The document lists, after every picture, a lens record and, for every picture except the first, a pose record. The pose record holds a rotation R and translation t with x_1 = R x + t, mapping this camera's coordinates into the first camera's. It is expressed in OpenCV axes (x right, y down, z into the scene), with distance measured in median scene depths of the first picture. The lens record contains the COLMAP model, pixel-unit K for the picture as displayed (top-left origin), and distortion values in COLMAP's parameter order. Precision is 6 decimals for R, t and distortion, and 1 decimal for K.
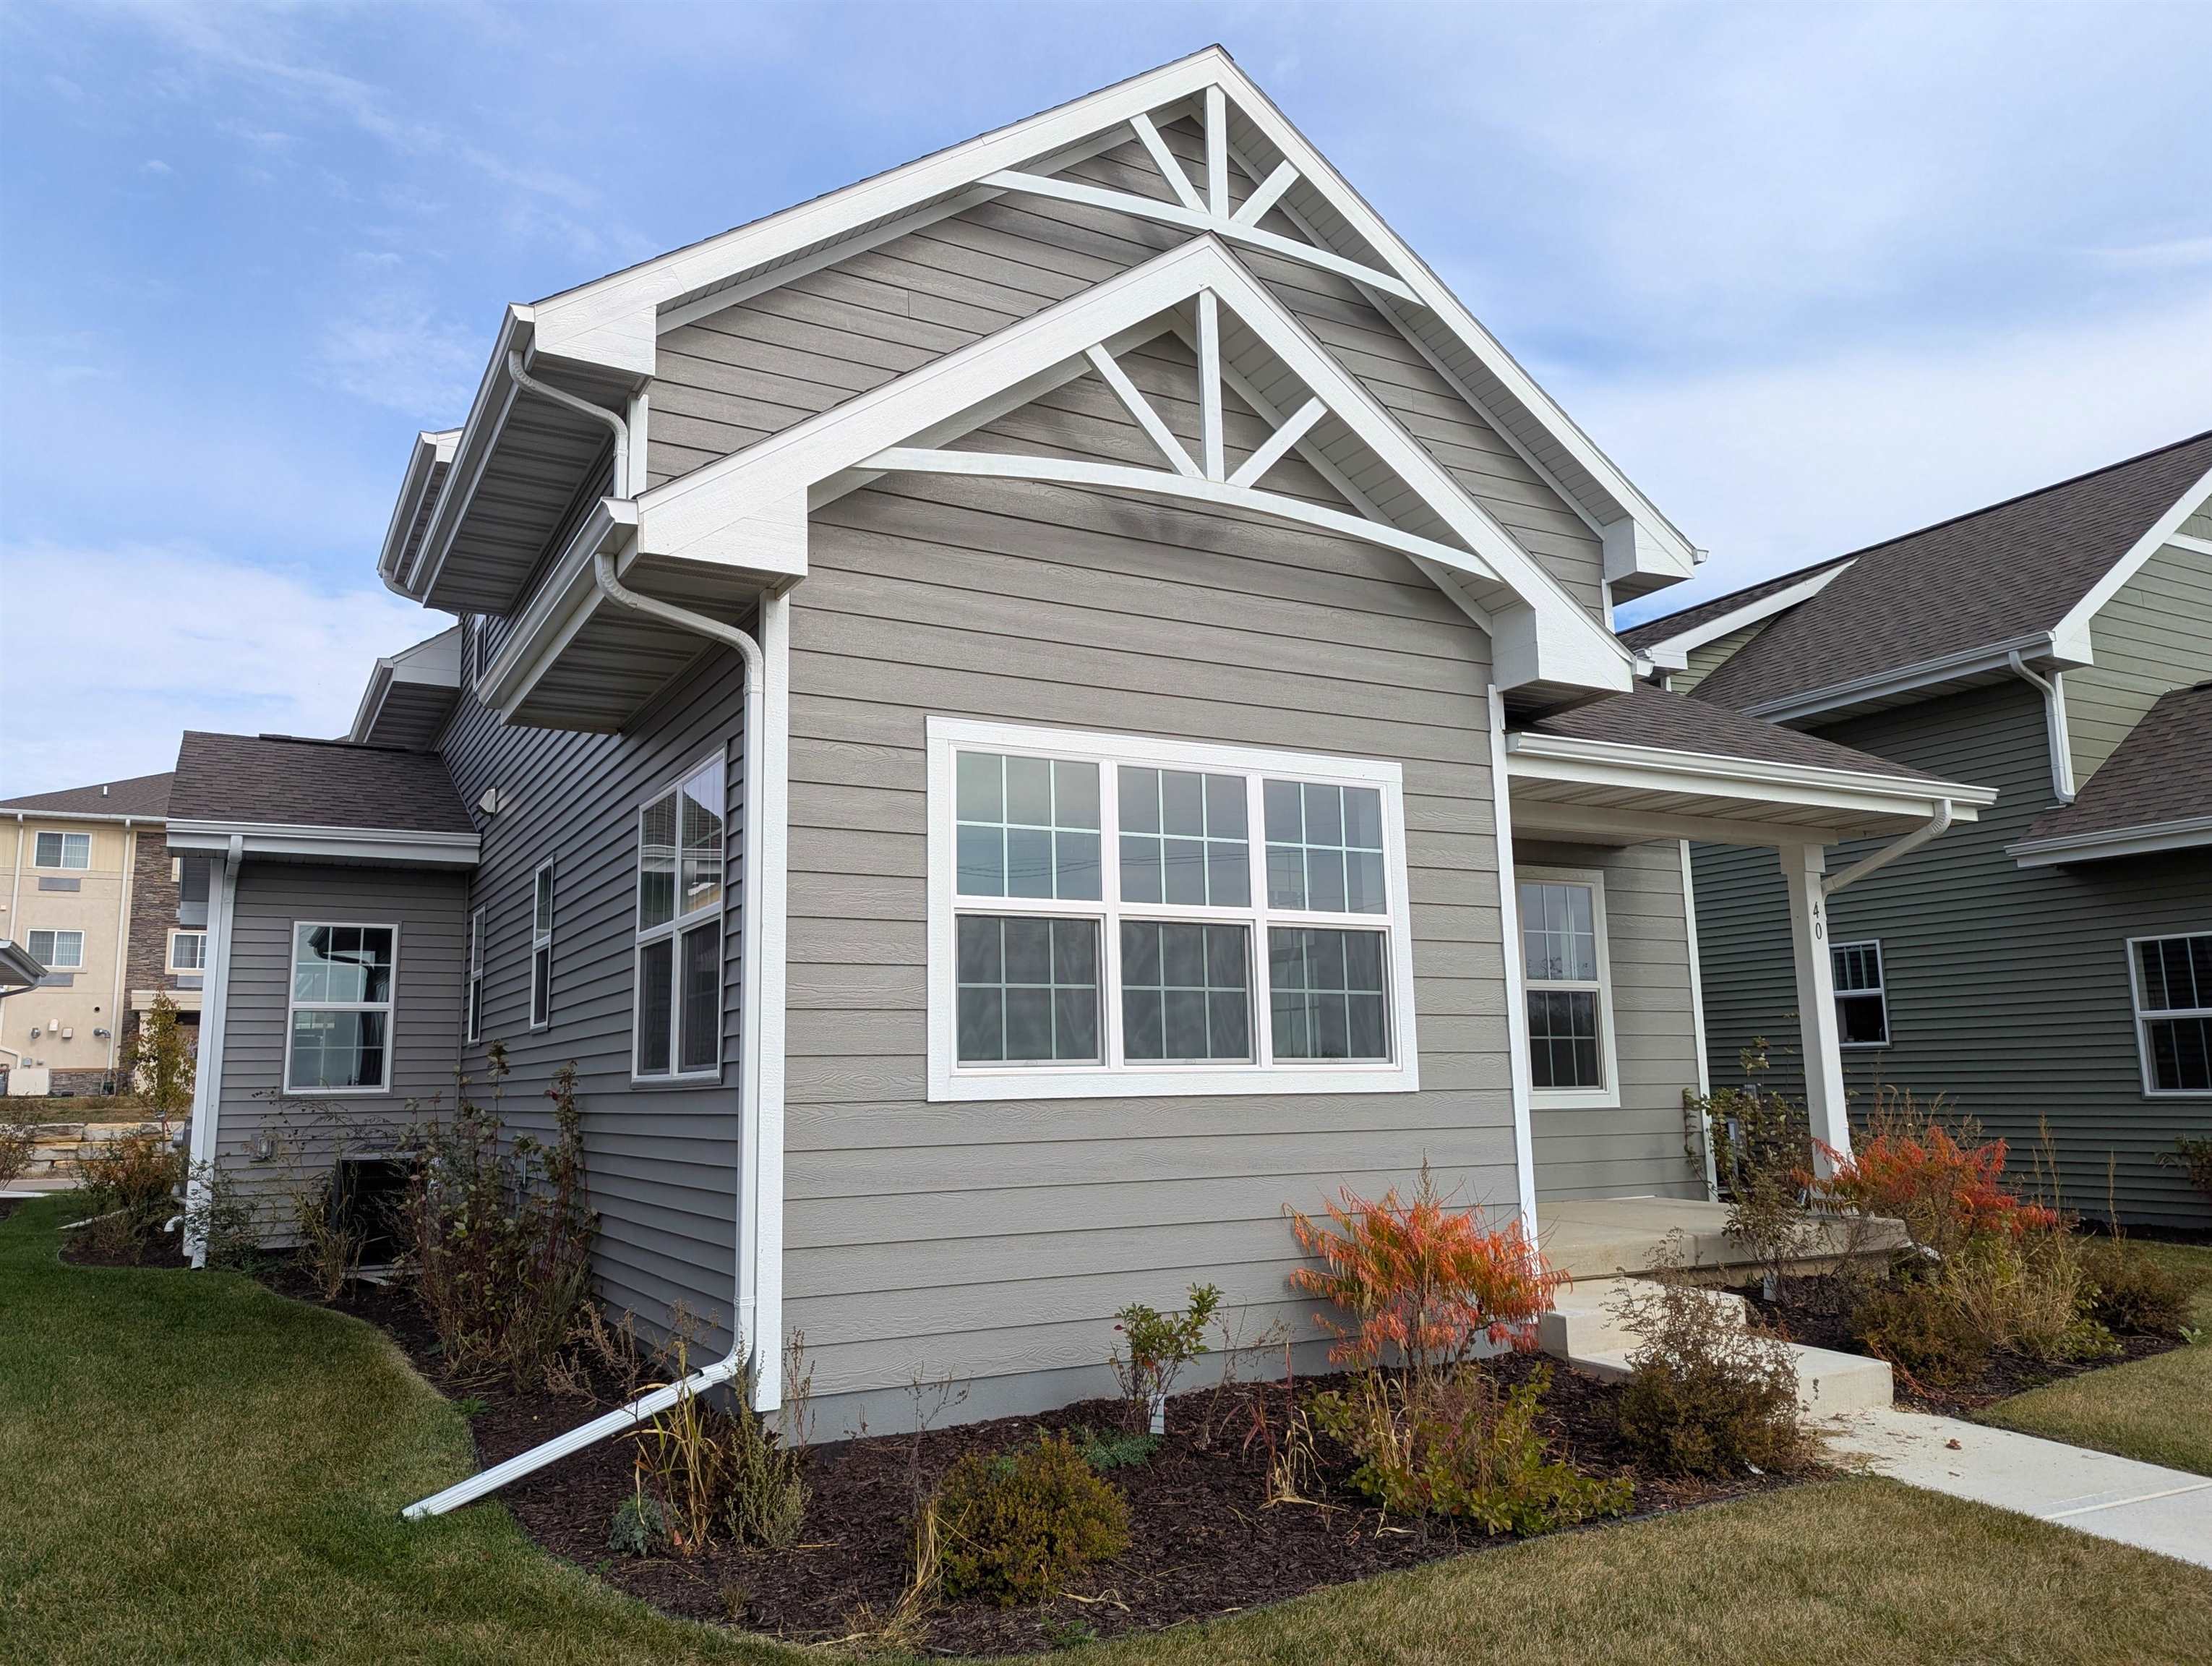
lens RADIAL K [[1637.6, 0, 1108.2], [0, 1637.6, 888.5], [0, 0, 1]] dist [0.009298, 0.000777]
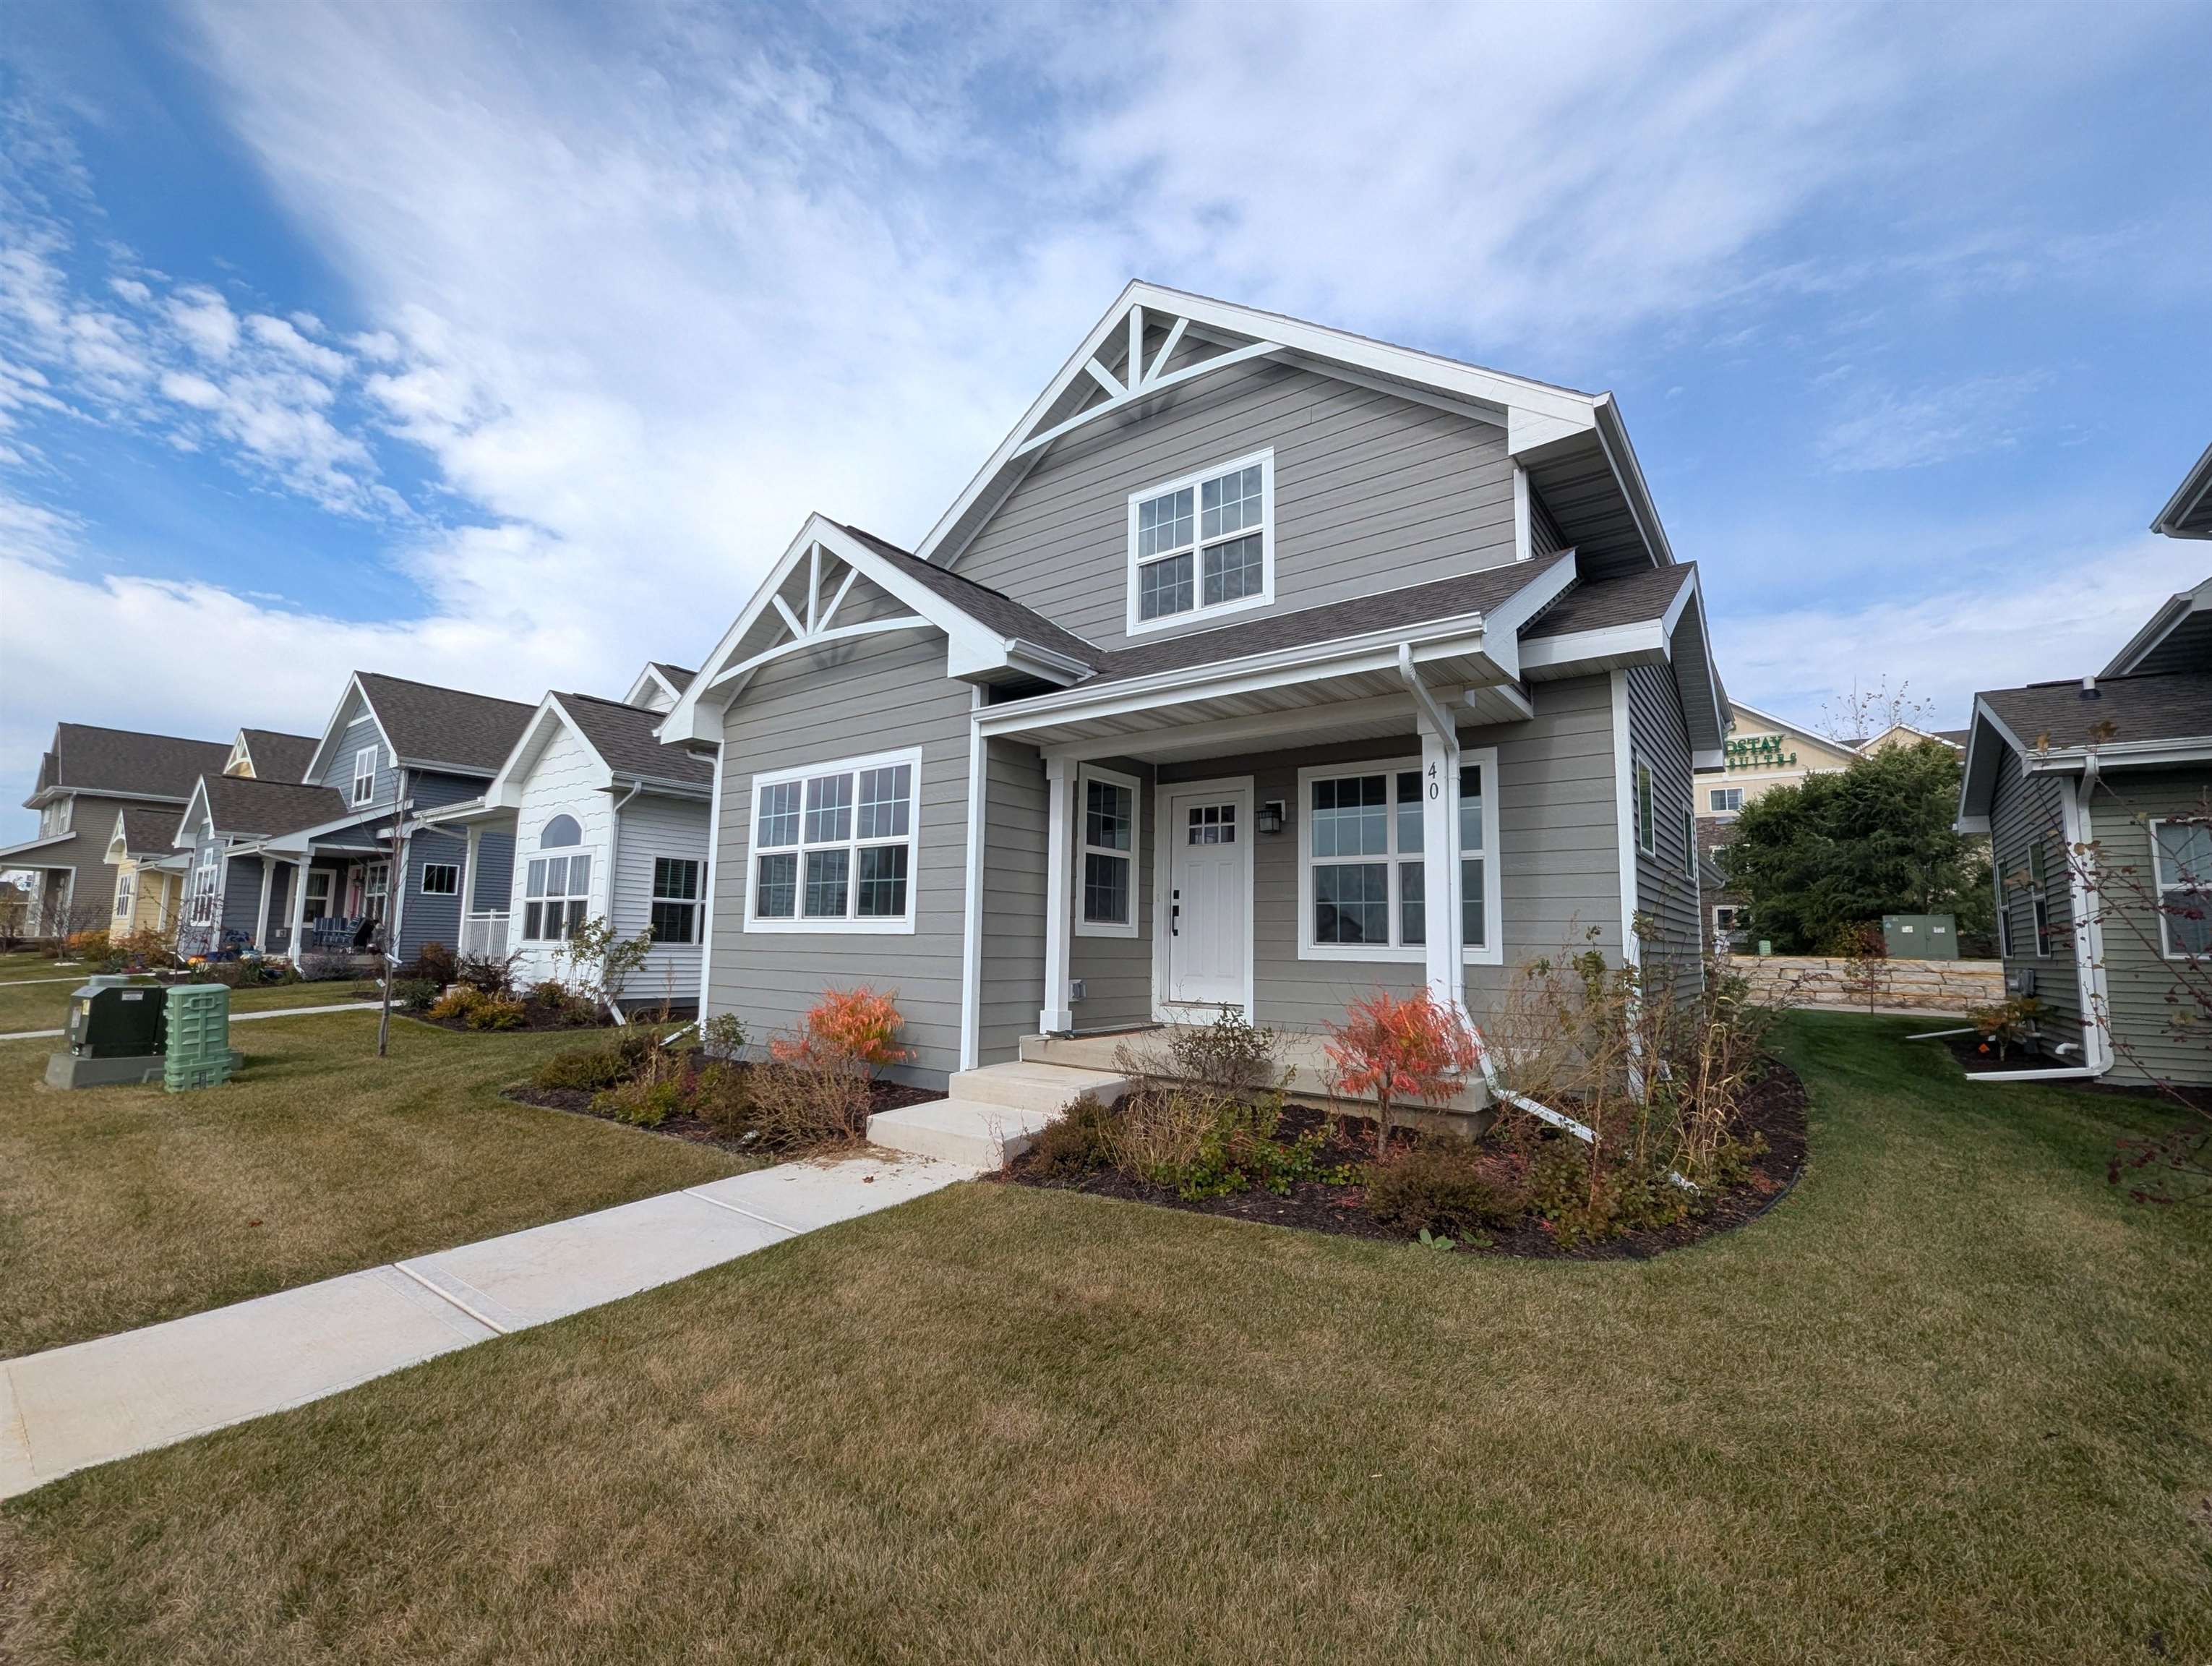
lens RADIAL K [[920.2, 0, 1112.2], [0, 920.2, 840.1], [0, 0, 1]] dist [-0.000020, -0.000405]
pose [[0.407914, -0.067935, -0.910490, 1.214829], [0.102375, 0.994343, -0.028326, 0.075257], [0.907263, -0.081657, 0.412561, 0.821635]]
